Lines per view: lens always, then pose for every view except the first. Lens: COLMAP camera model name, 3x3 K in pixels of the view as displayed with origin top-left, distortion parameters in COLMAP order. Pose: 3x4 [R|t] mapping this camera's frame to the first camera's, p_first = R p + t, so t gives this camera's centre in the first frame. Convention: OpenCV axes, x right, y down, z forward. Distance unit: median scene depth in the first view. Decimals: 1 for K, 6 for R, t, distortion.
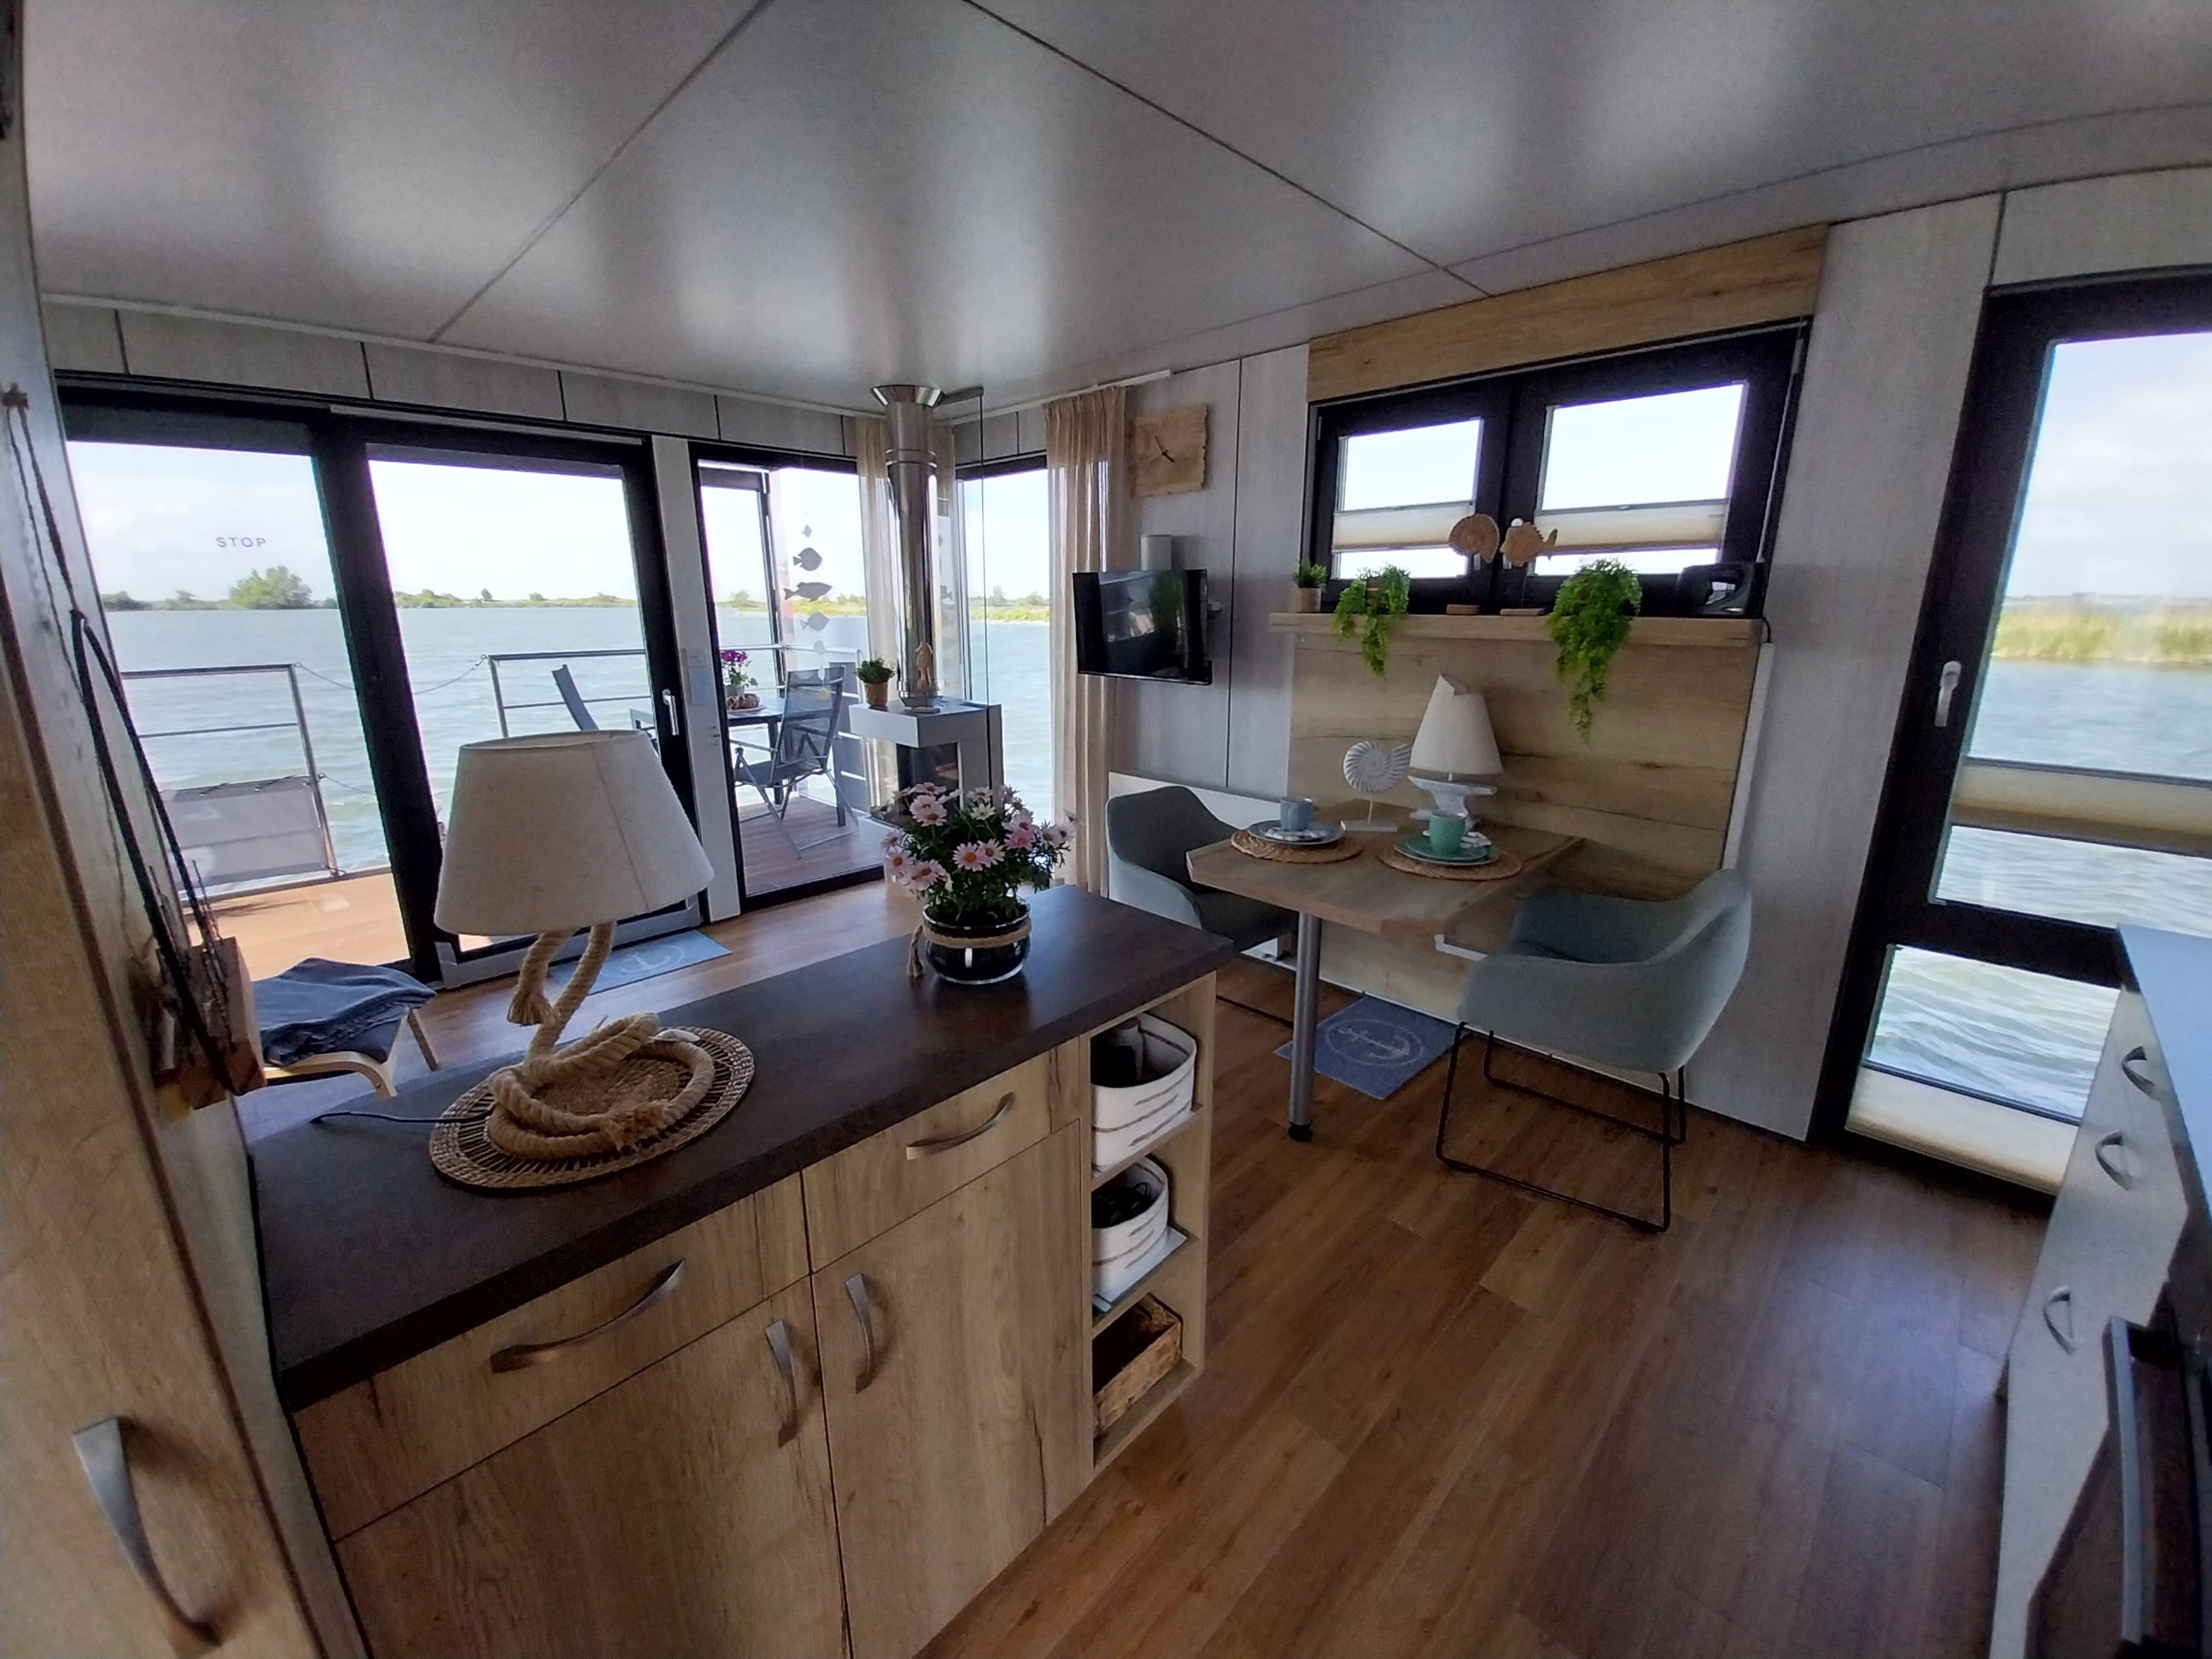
lens RADIAL K [[861.0, 0, 1106.9], [0, 861.0, 813.5], [0, 0, 1]] dist [0.018753, -0.013635]
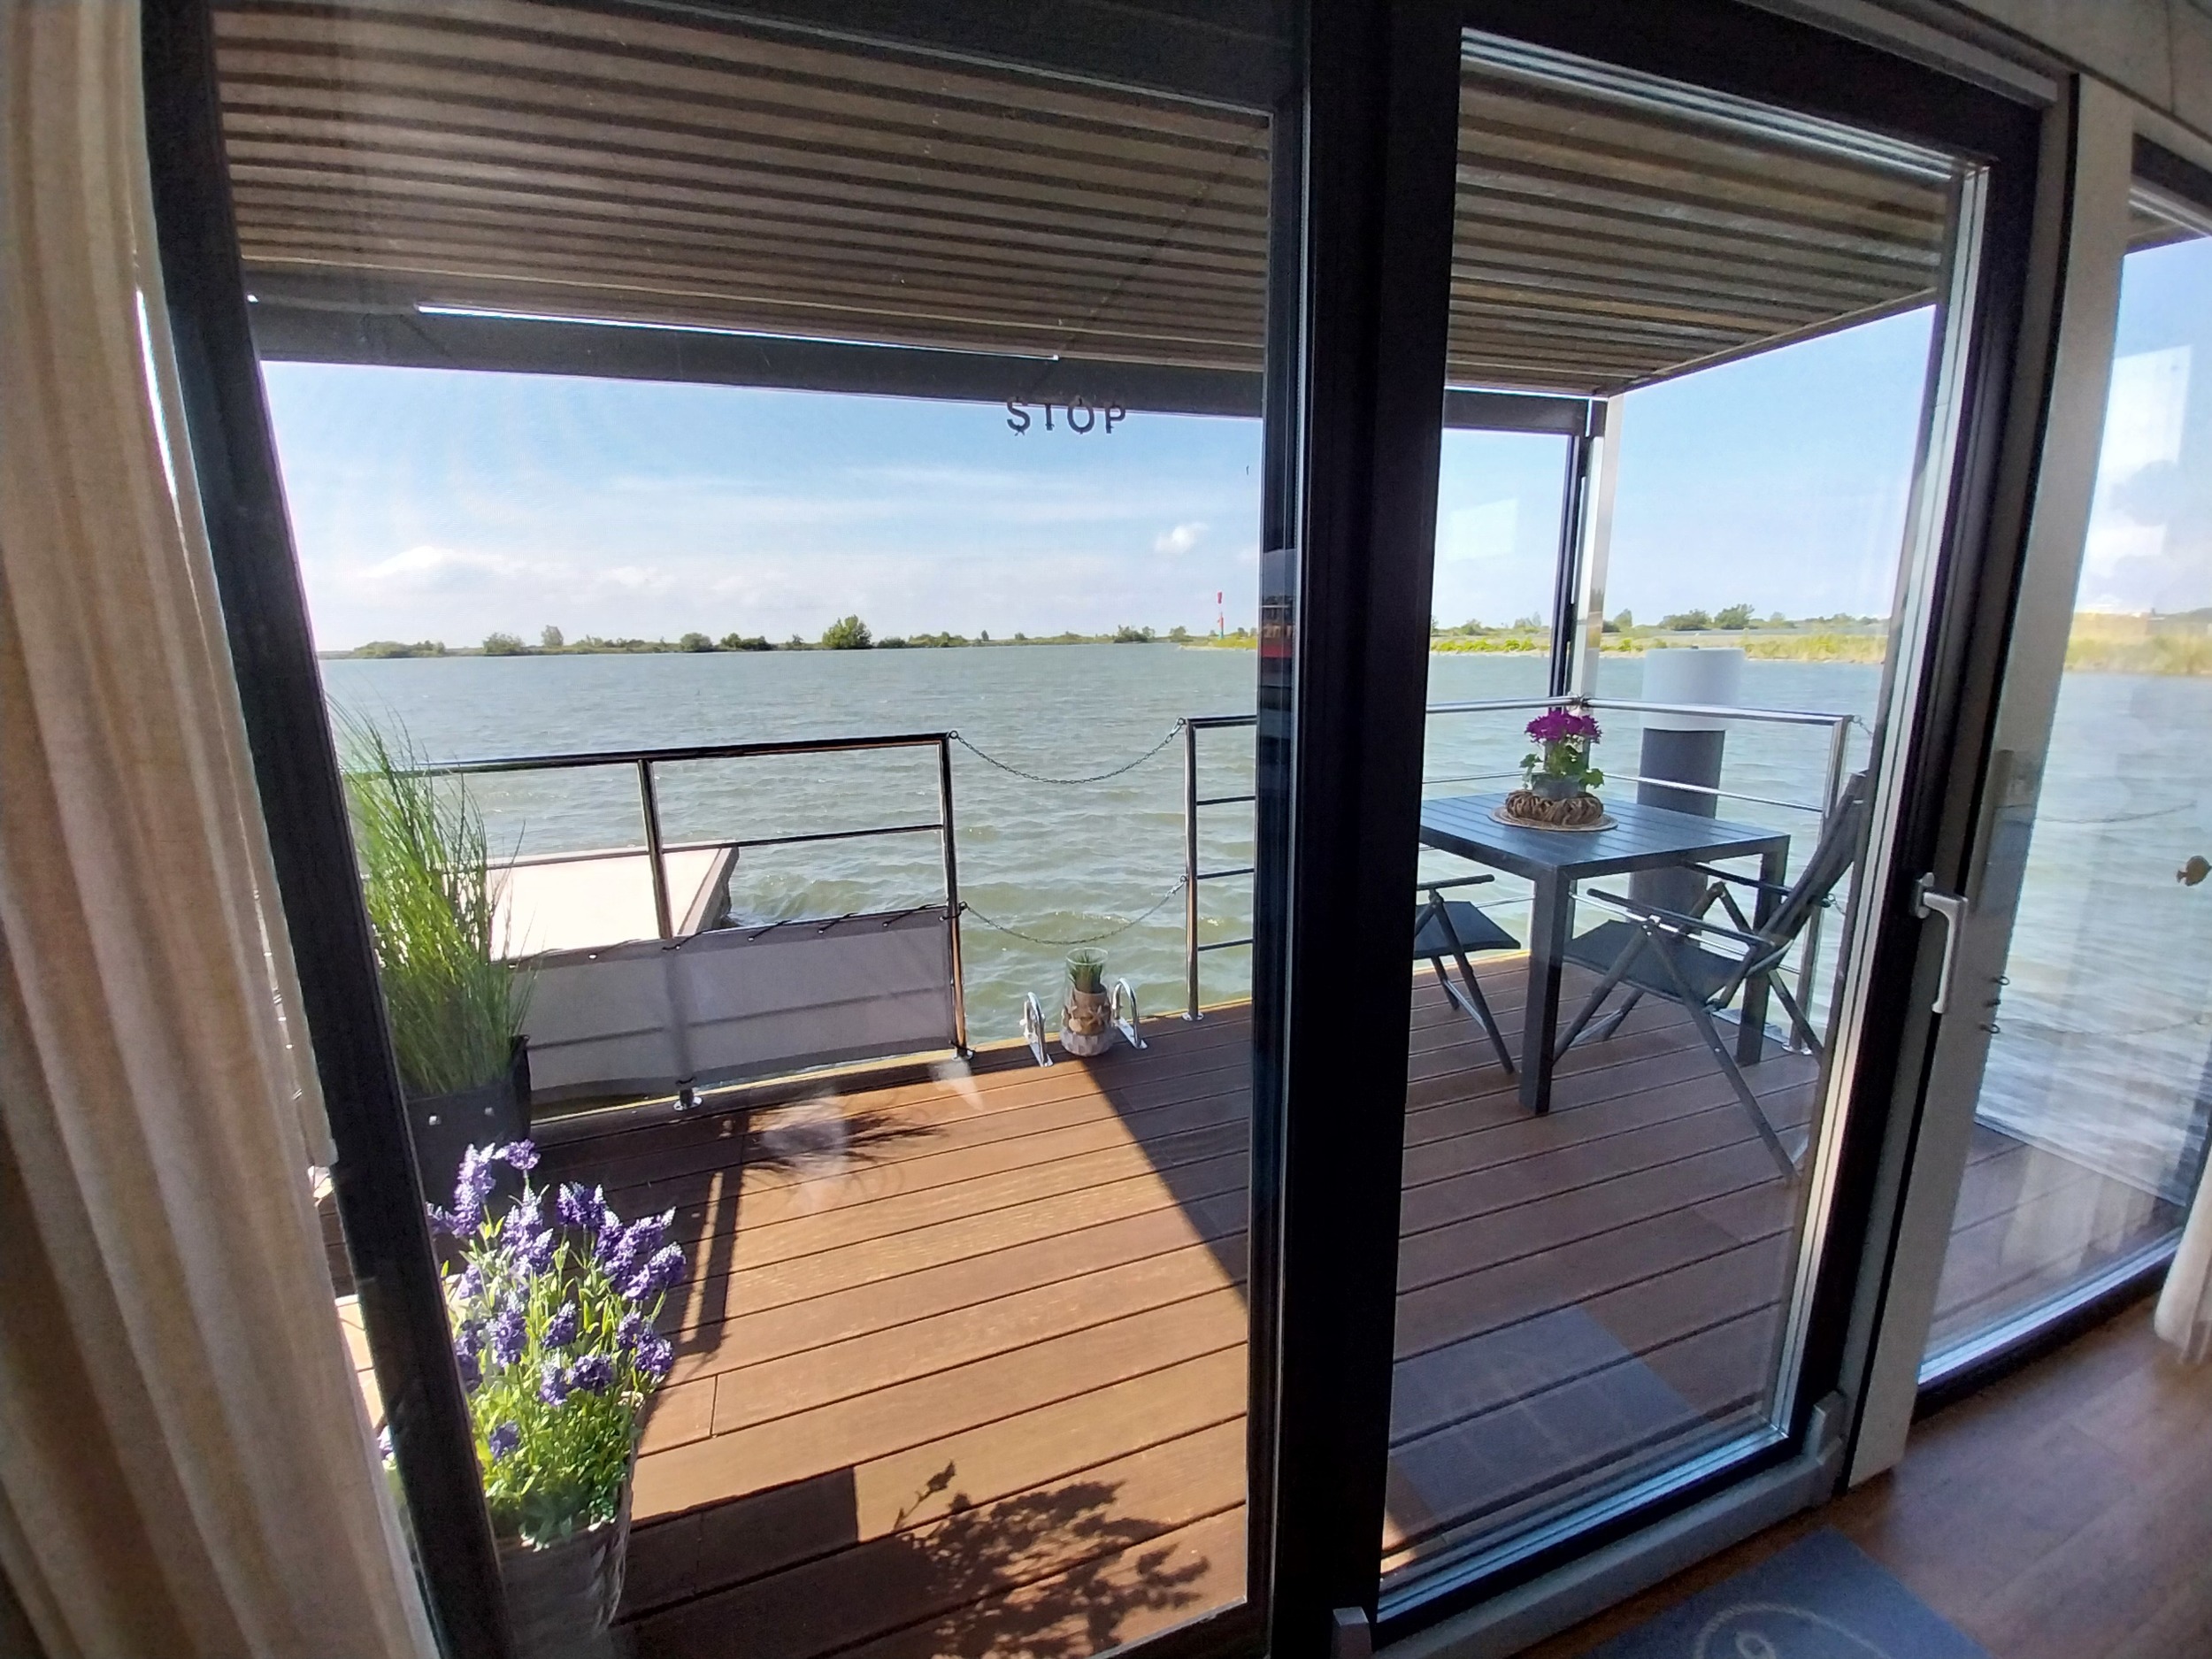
lens RADIAL K [[875.1, 0, 1101.7], [0, 875.1, 816.6], [0, 0, 1]] dist [0.013690, -0.015093]
pose [[0.890504, 0.074005, -0.448916, -0.083311], [-0.089930, 0.995847, -0.014223, -0.017049], [0.445999, 0.053037, 0.893461, 0.073086]]
